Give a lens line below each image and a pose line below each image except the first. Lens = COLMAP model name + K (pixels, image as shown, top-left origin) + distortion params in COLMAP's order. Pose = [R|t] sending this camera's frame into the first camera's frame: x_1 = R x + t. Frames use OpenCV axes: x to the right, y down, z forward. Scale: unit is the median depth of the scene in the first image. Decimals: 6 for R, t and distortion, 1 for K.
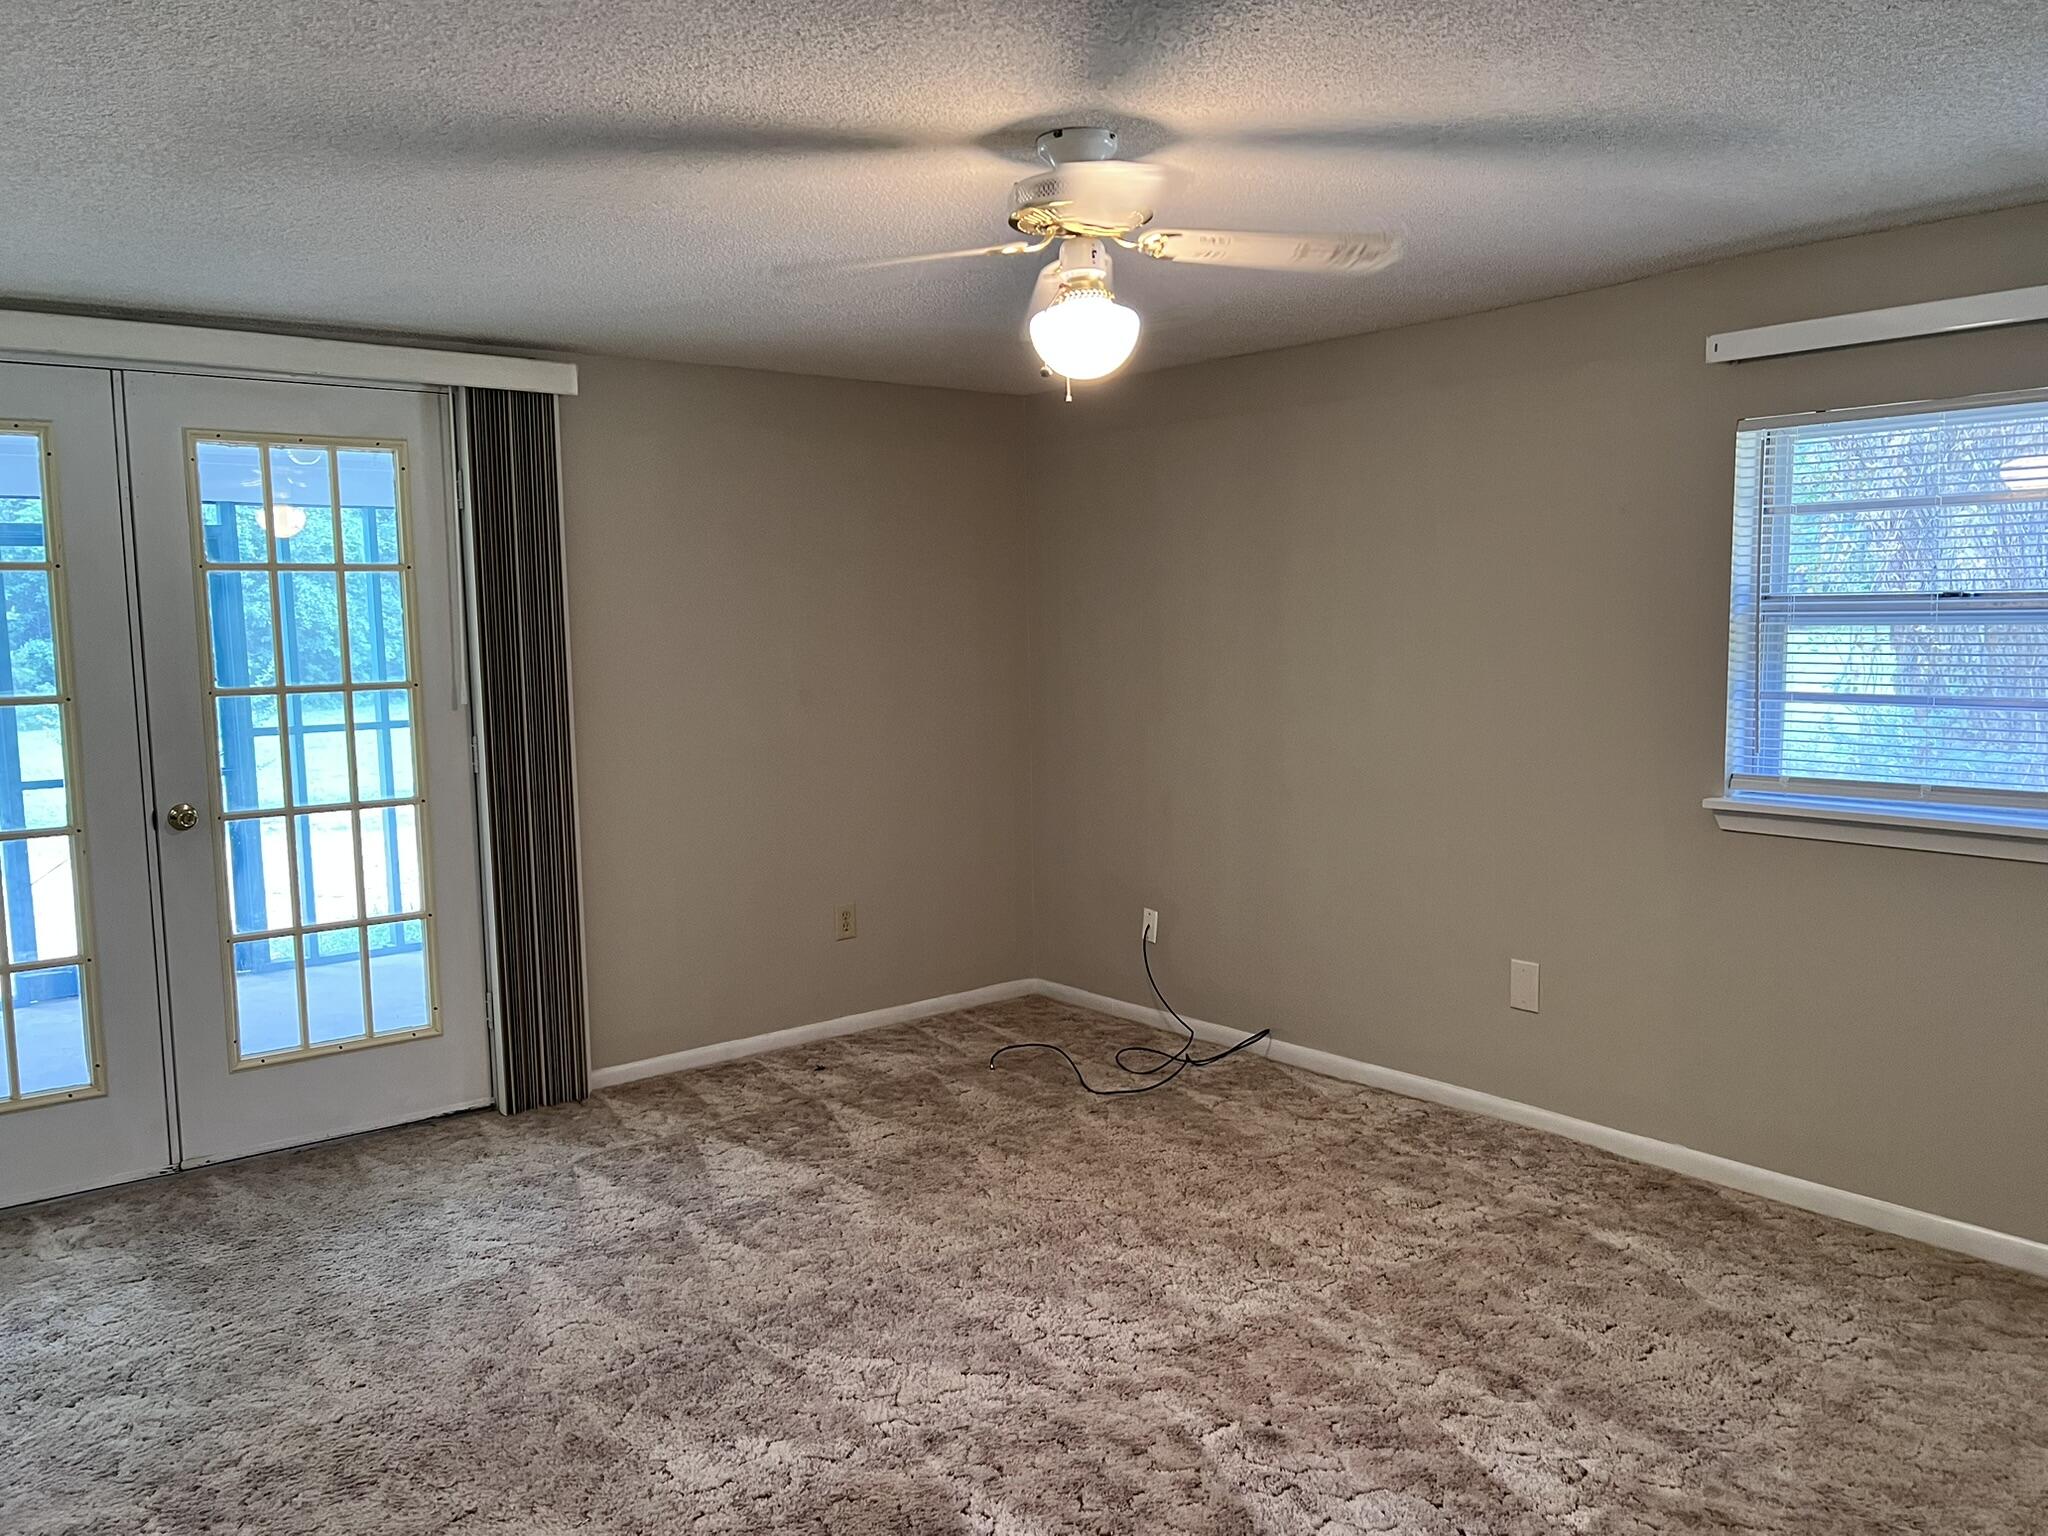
lens RADIAL K [[1631.7, 0, 1051.2], [0, 1631.7, 784.2], [0, 0, 1]] dist [0.058463, -0.042053]
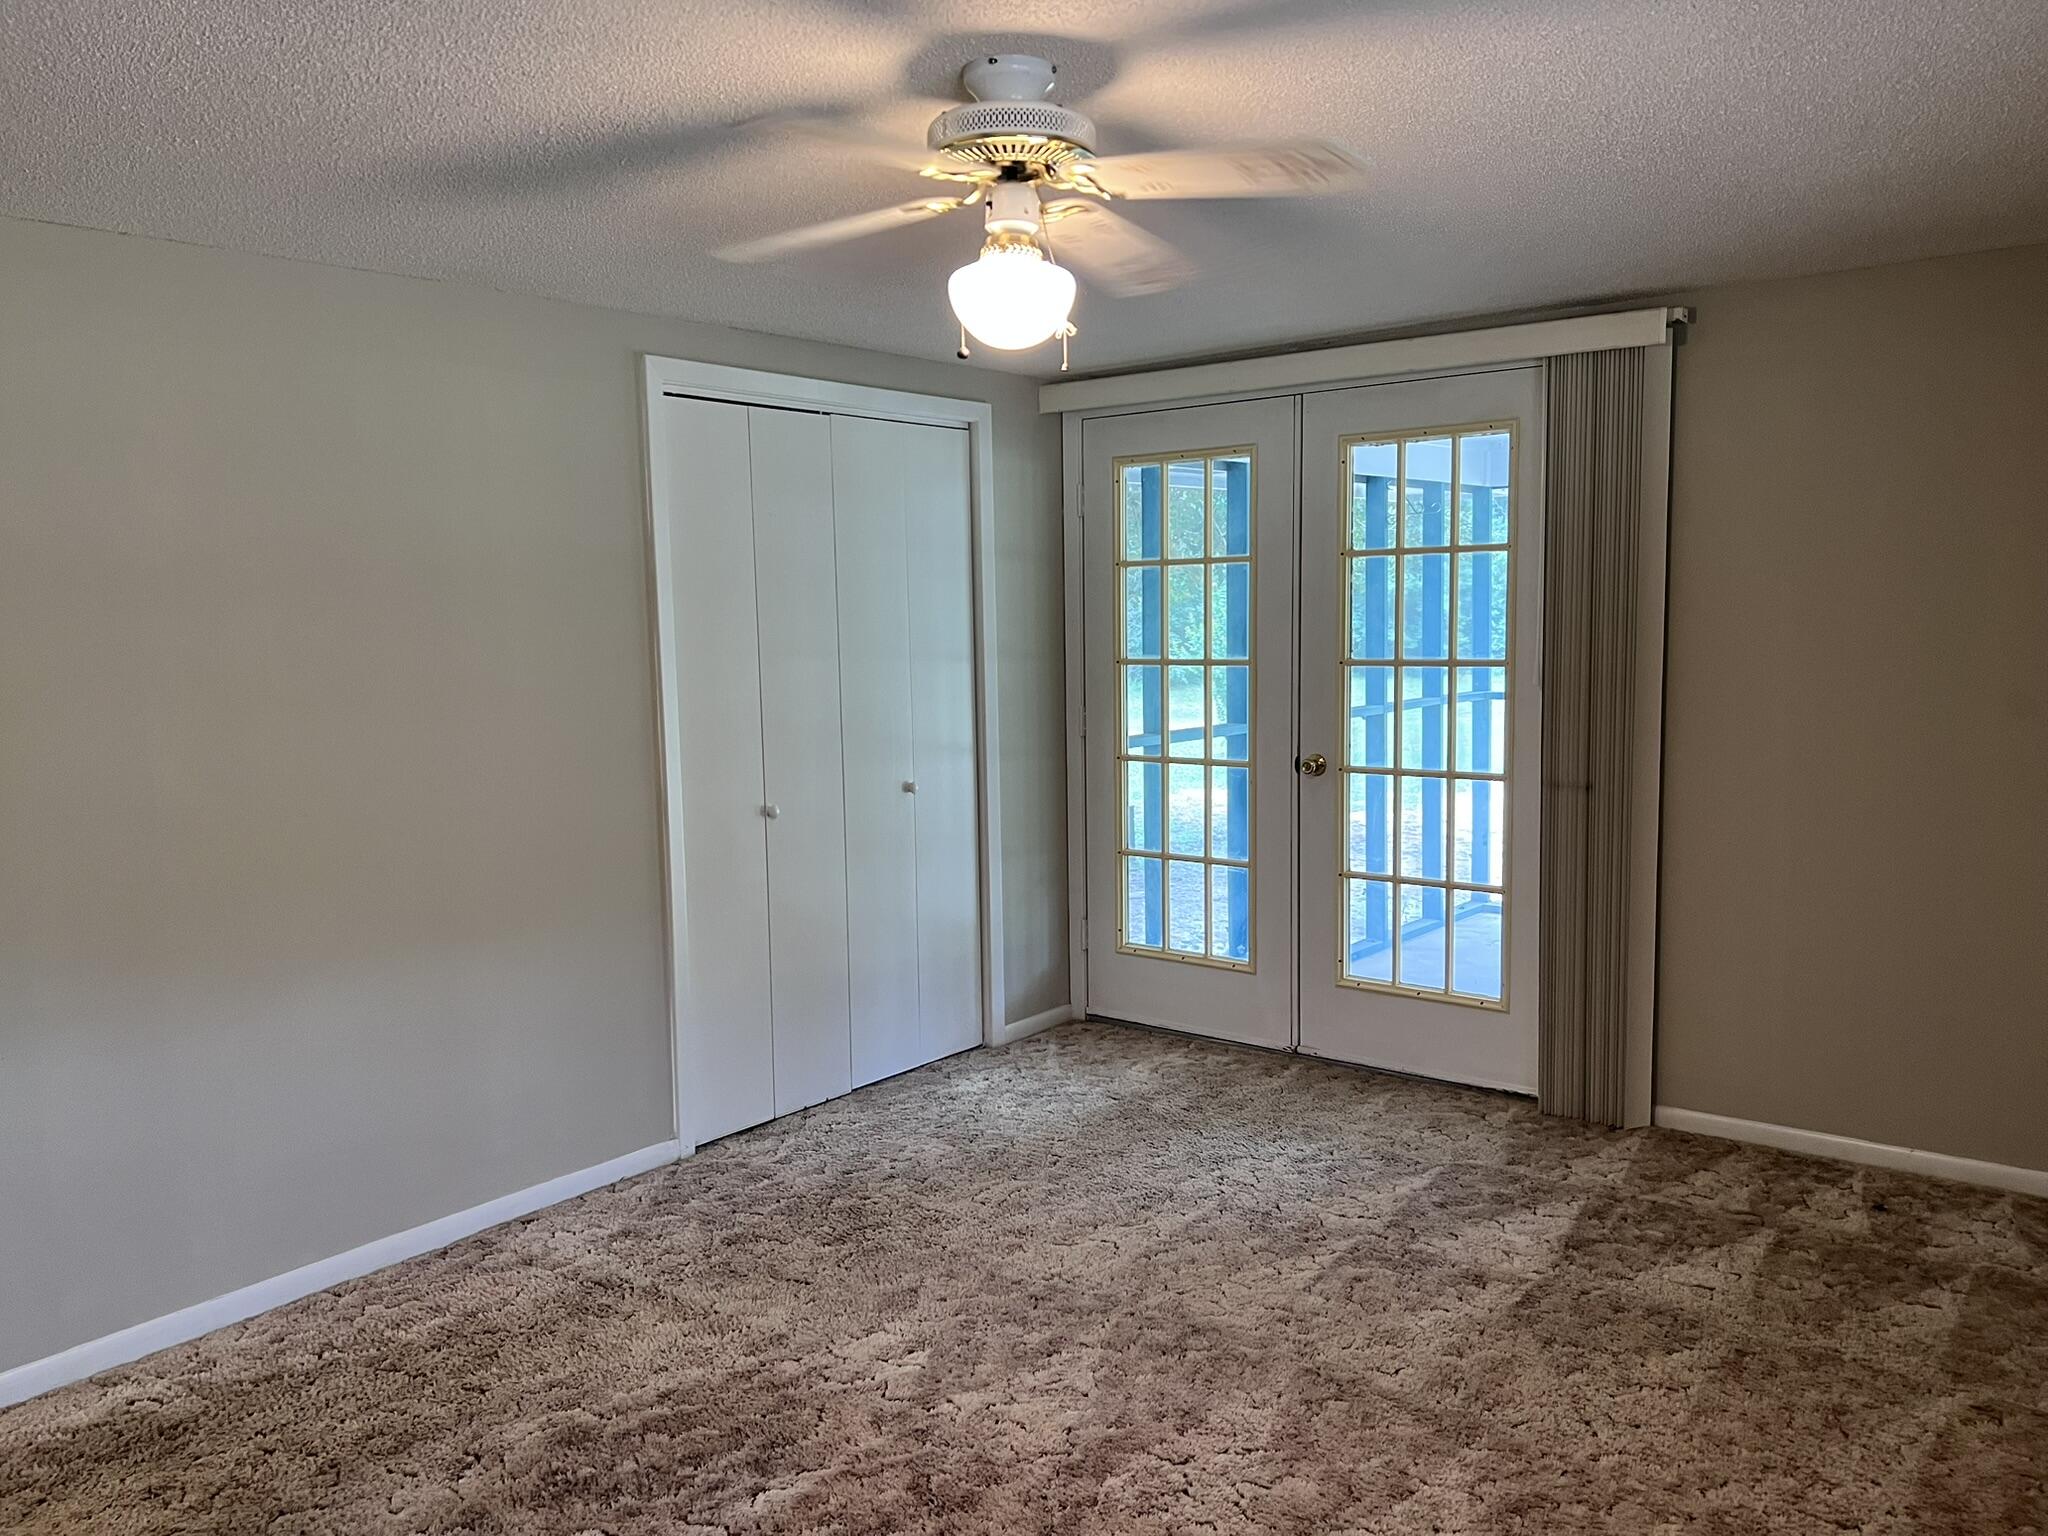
lens RADIAL K [[1631.7, 0, 1051.2], [0, 1631.7, 784.2], [0, 0, 1]] dist [0.058463, -0.042053]
pose [[0.200884, 0.121595, -0.972039, 0.560563], [-0.089719, 0.990380, 0.105348, -0.069819], [0.975498, 0.066048, 0.209861, 0.537583]]
